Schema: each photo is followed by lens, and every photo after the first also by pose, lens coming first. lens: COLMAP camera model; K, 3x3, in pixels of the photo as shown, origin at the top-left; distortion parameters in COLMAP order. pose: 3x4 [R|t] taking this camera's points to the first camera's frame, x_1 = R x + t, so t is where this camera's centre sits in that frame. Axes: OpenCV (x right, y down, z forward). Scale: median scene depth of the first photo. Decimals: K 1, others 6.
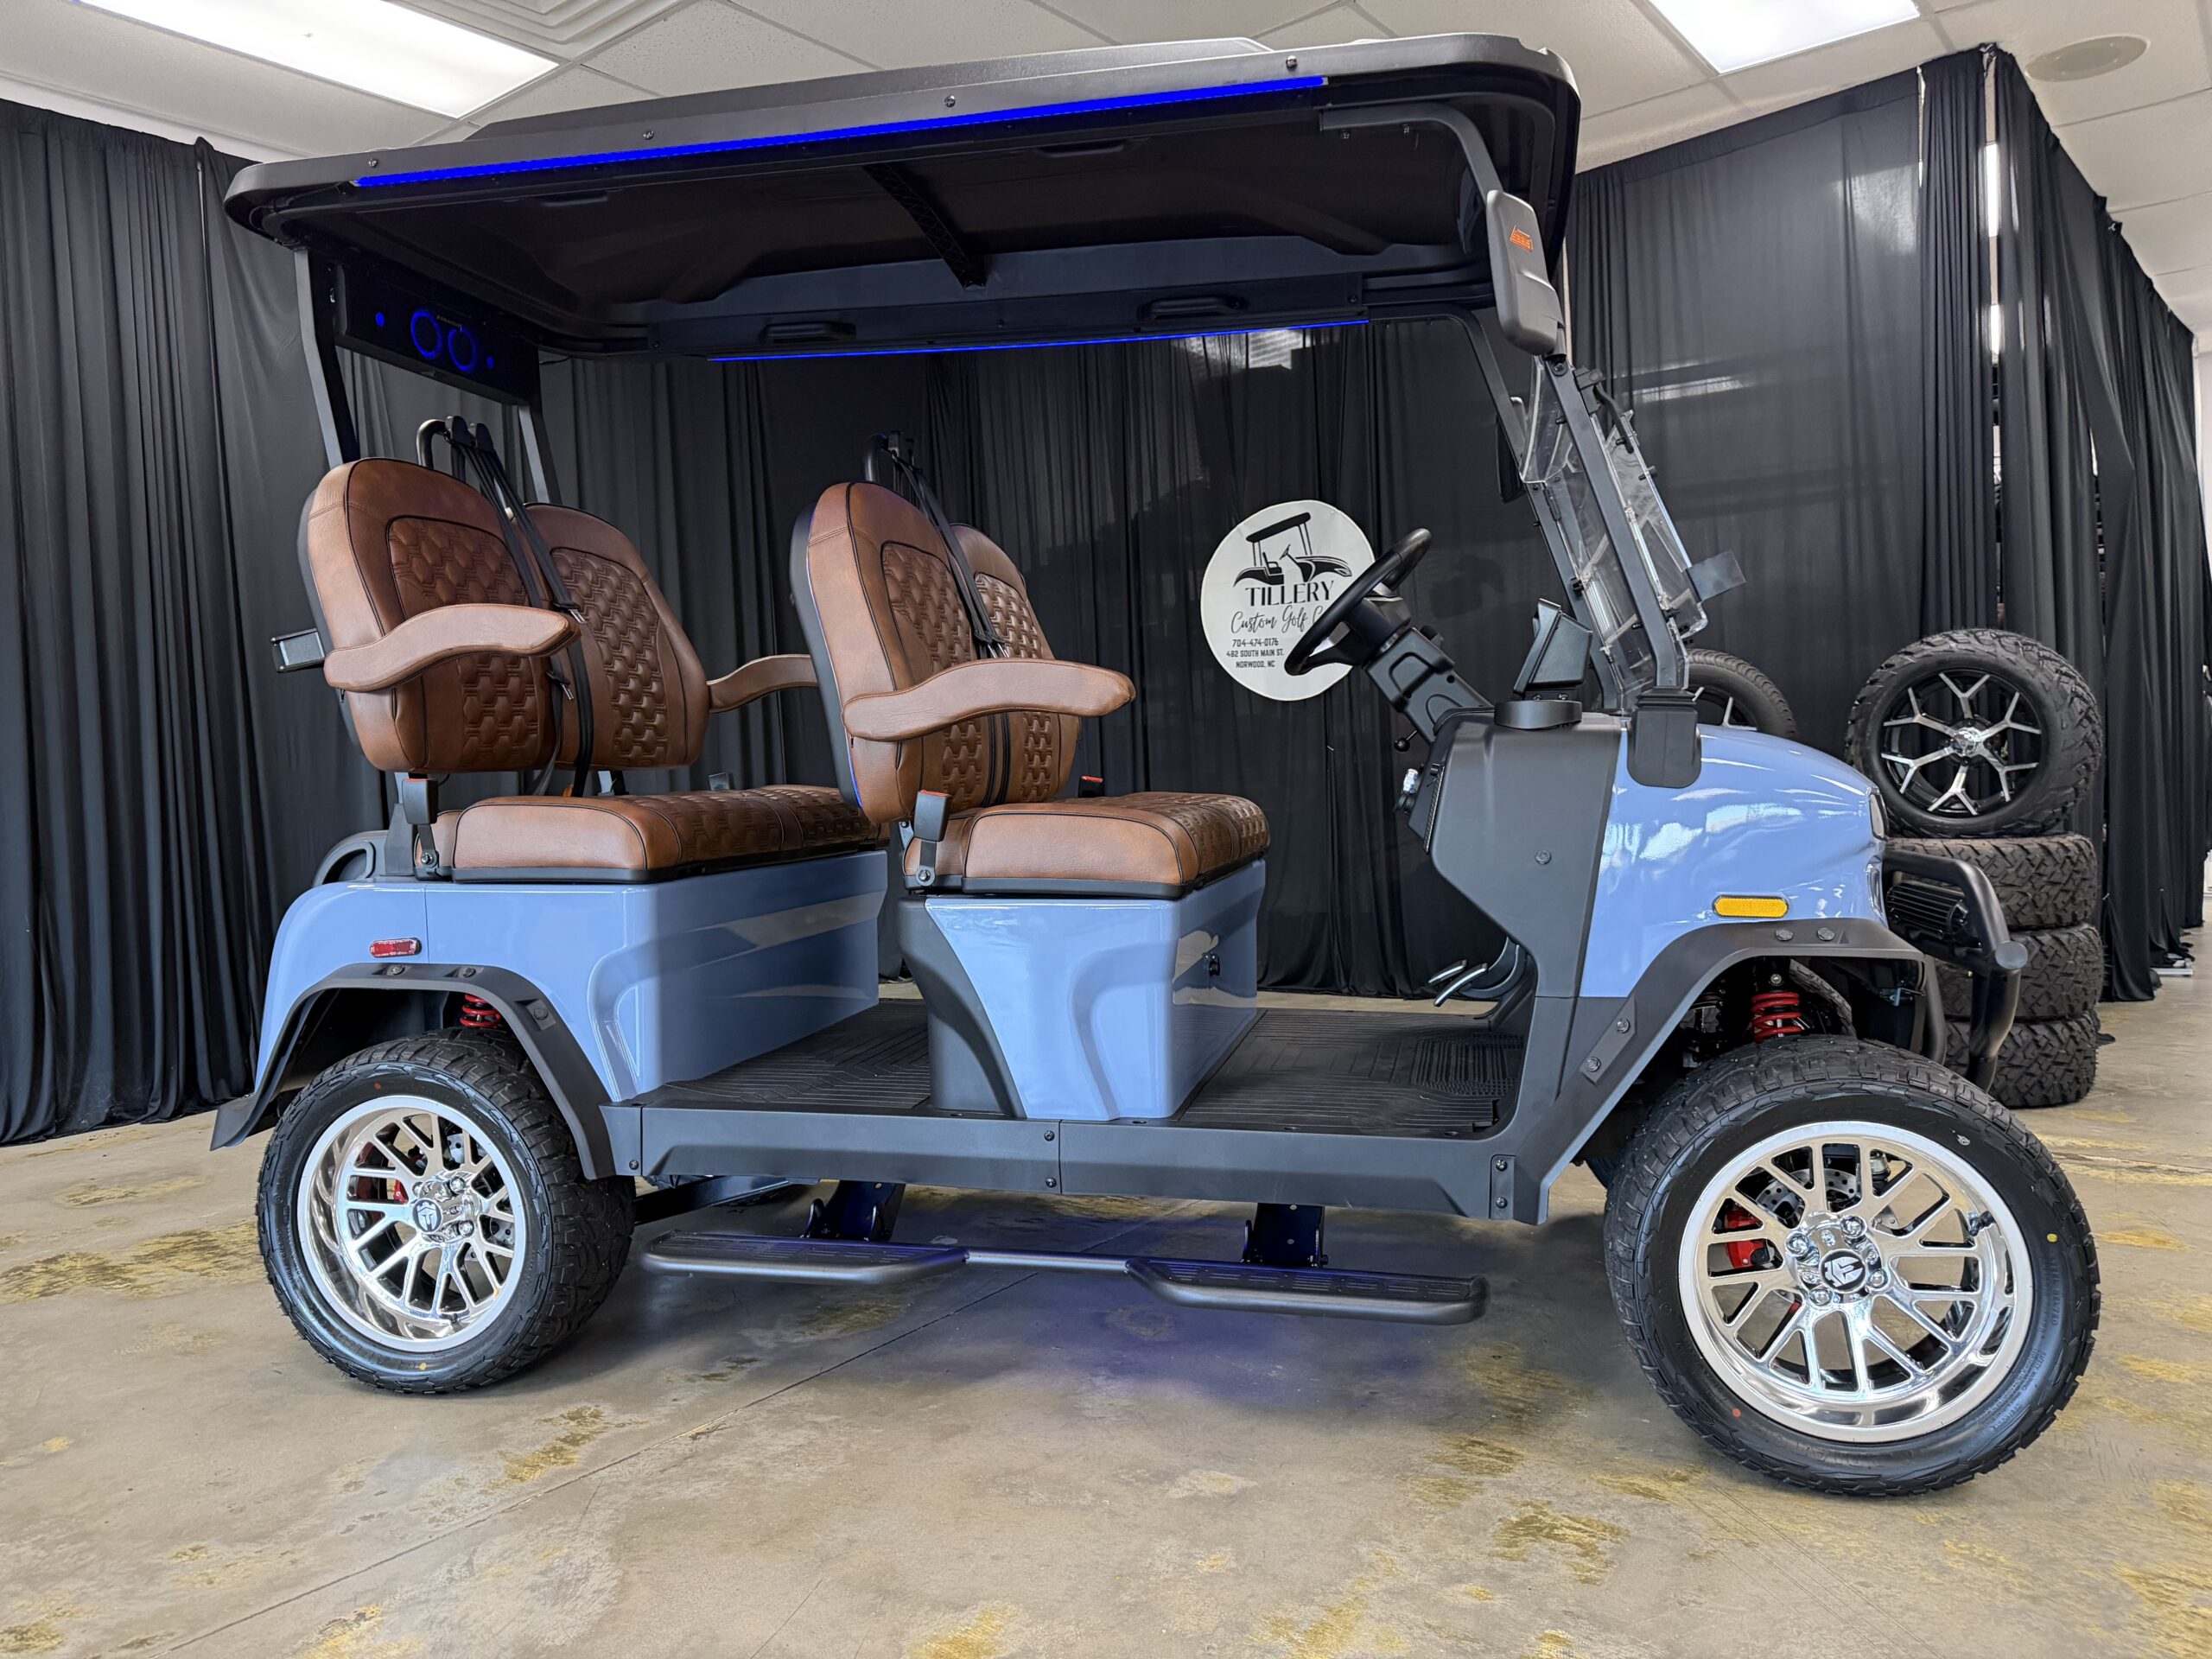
lens RADIAL K [[1486.6, 0, 1097.5], [0, 1486.6, 838.2], [0, 0, 1]] dist [0.007356, -0.025520]
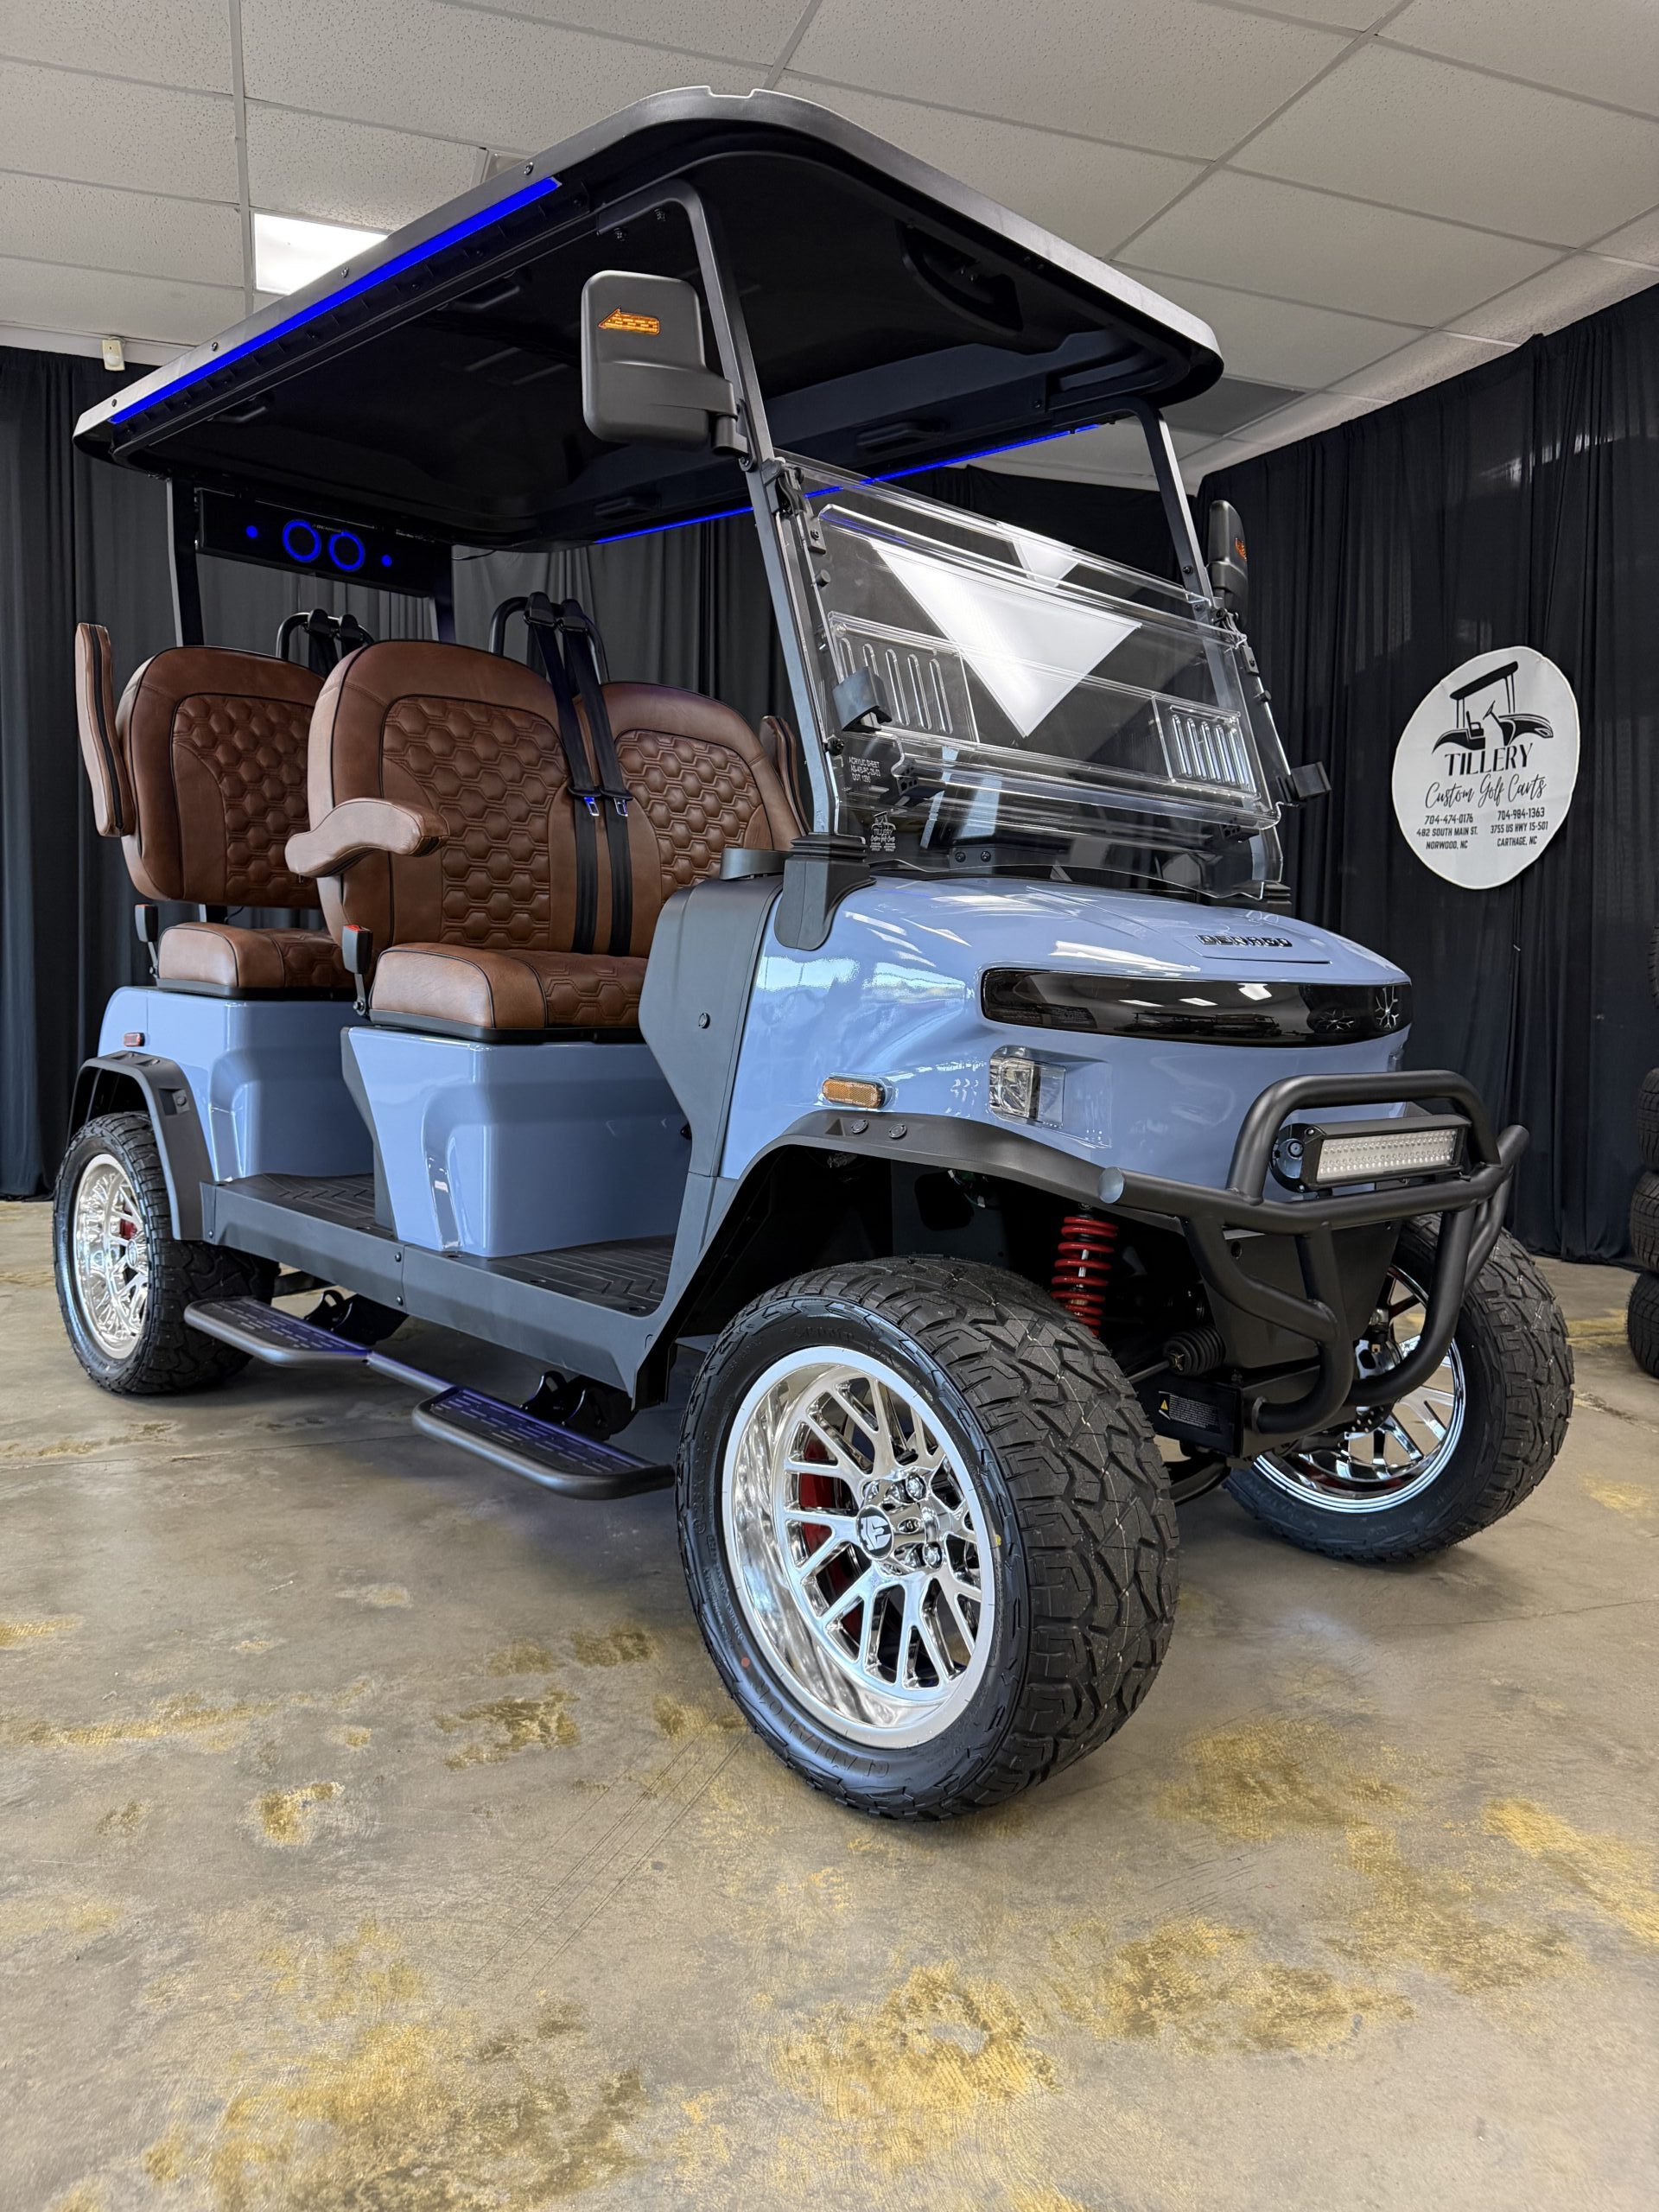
lens RADIAL K [[1486.6, 0, 834.4], [0, 1486.6, 1089.9], [0, 0, 1]] dist [0.007356, -0.025520]
pose [[0.862024, 0.091778, -0.498488, 0.660684], [-0.072070, 0.995671, 0.058687, -0.001048], [0.501717, -0.014664, 0.864908, 0.209485]]
